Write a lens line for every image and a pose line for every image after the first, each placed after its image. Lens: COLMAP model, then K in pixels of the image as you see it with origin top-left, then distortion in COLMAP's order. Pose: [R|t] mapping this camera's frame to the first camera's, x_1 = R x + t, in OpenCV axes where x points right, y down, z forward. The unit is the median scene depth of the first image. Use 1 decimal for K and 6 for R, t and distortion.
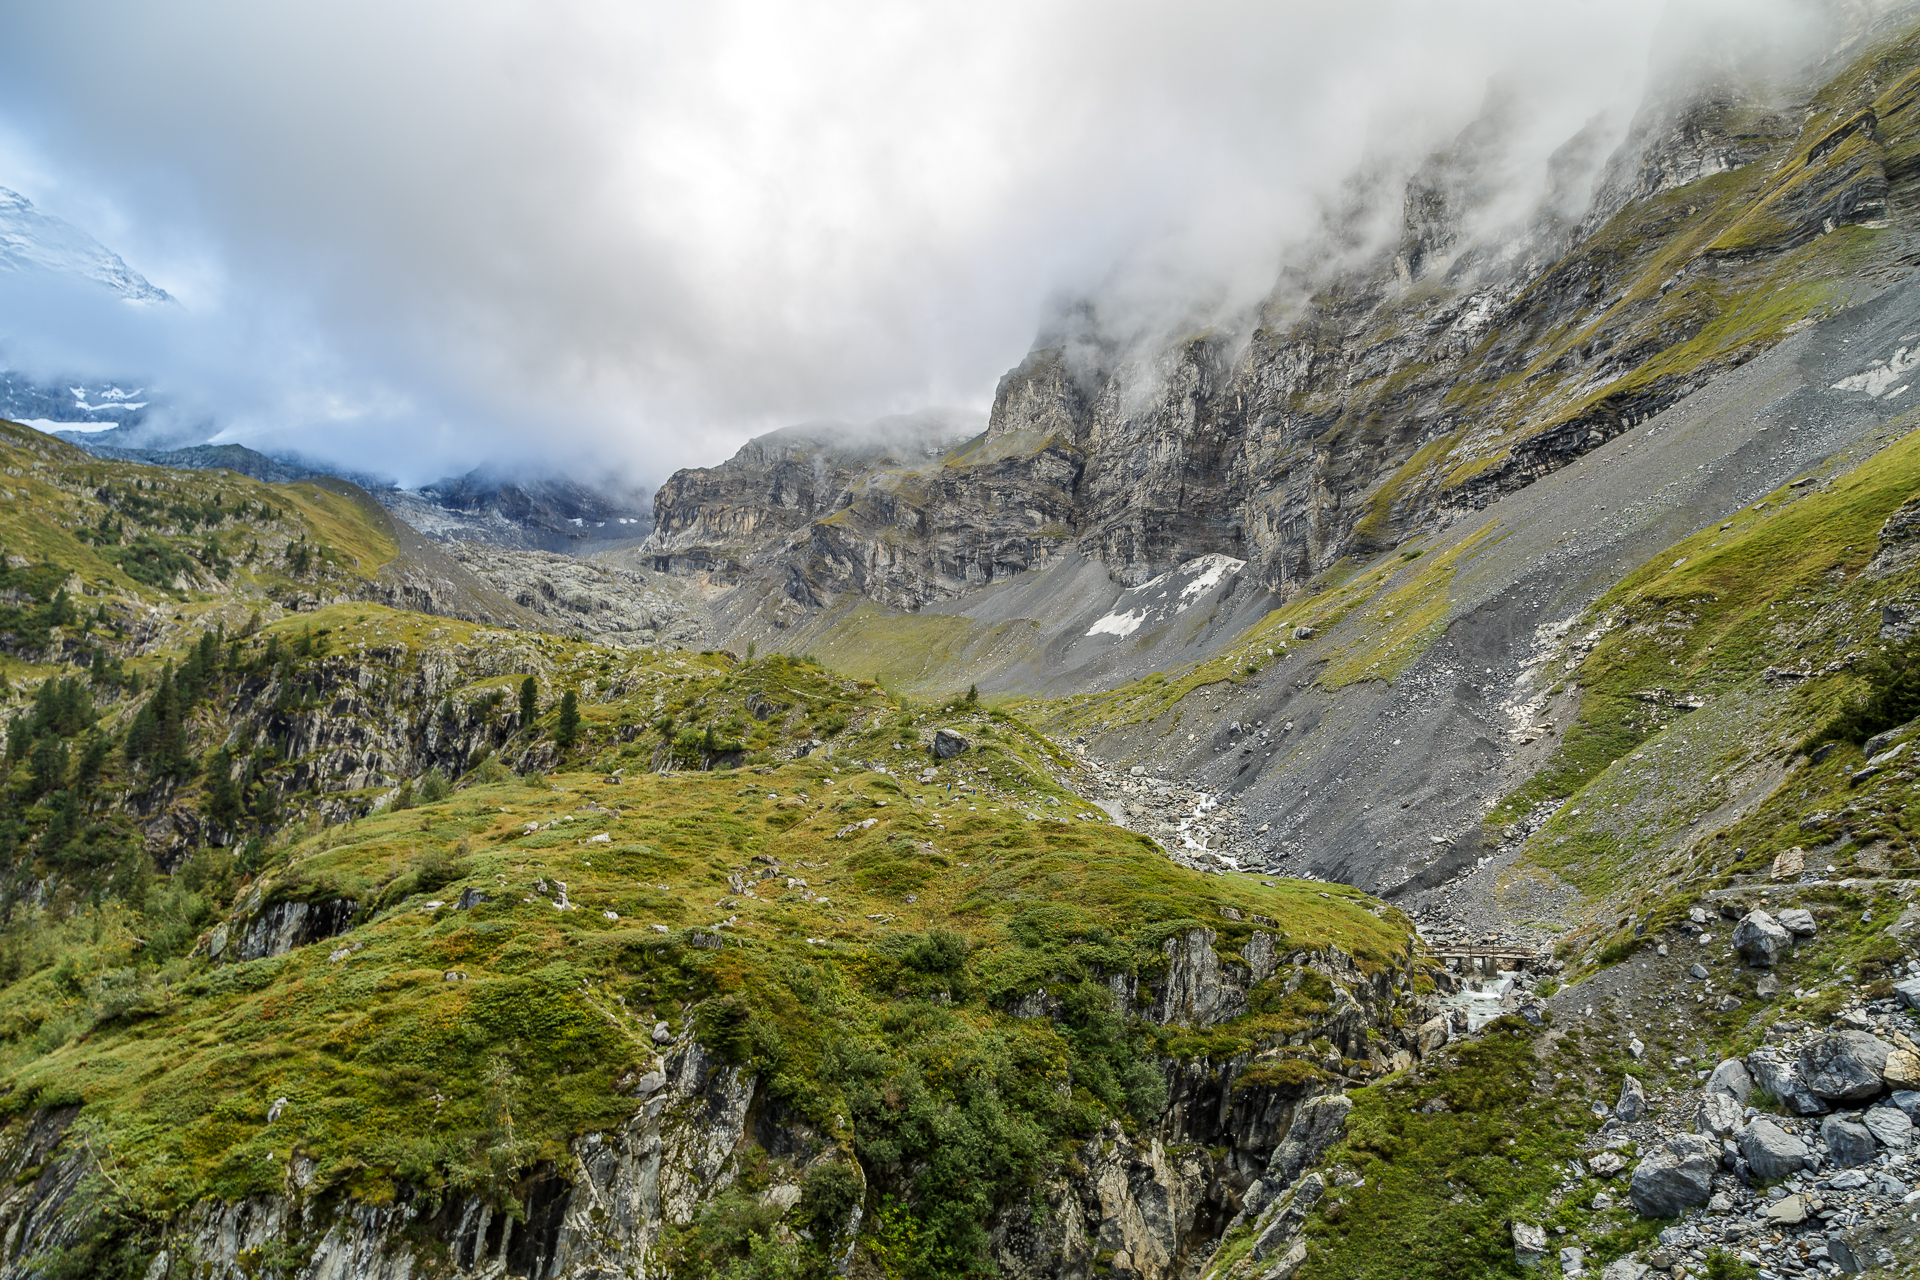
lens RADIAL K [[1275.7, 0, 948.2], [0, 1275.7, 640.8], [0, 0, 1]] dist [0.025098, -0.001950]
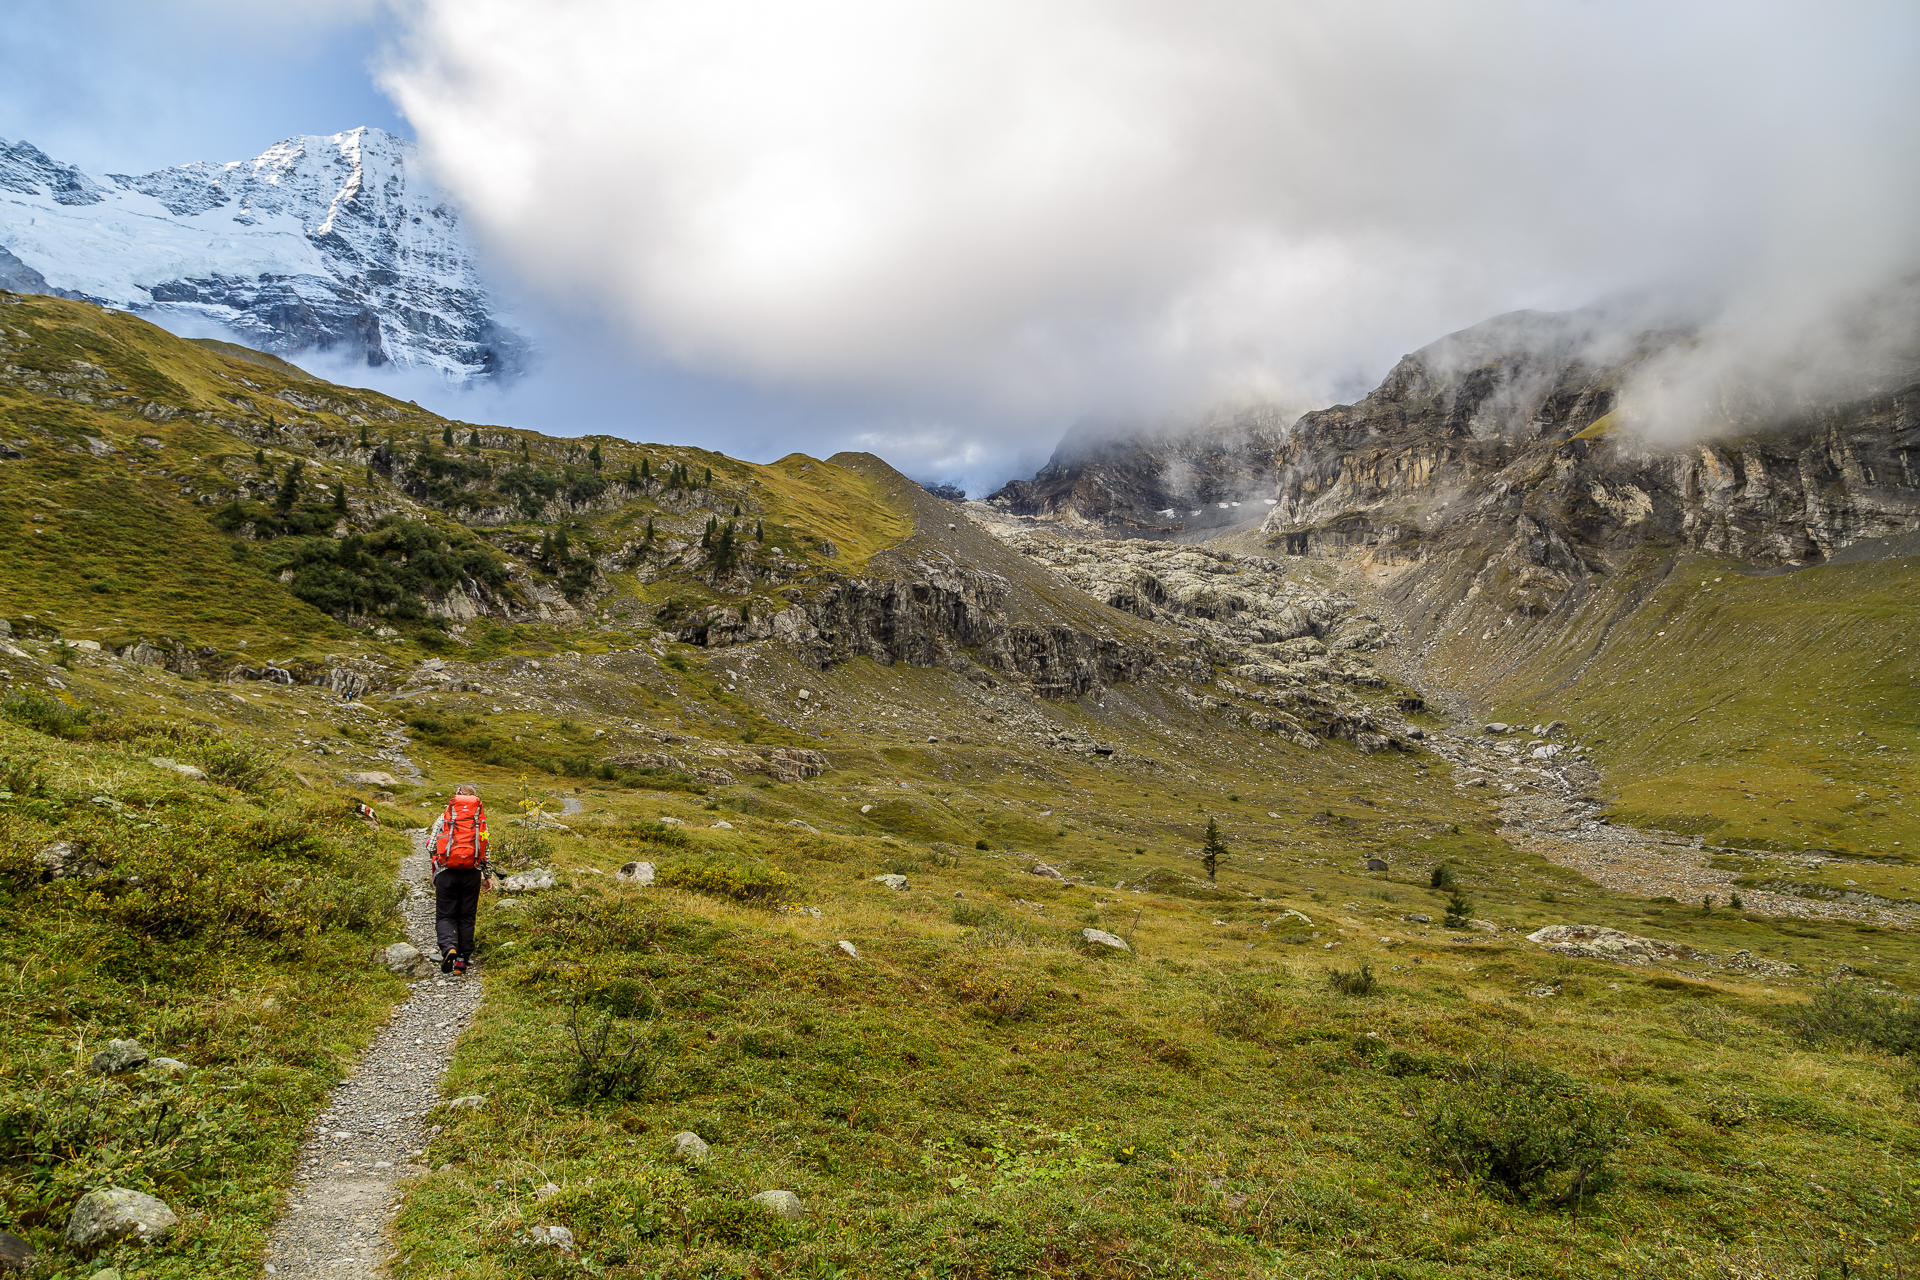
lens RADIAL K [[1275.7, 0, 952.0], [0, 1275.7, 637.9], [0, 0, 1]] dist [0.025098, -0.001950]
pose [[0.900716, -0.081283, -0.426736, -0.125873], [0.076106, 0.996672, -0.029206, -0.002924], [0.427690, -0.006171, 0.903904, 0.356664]]
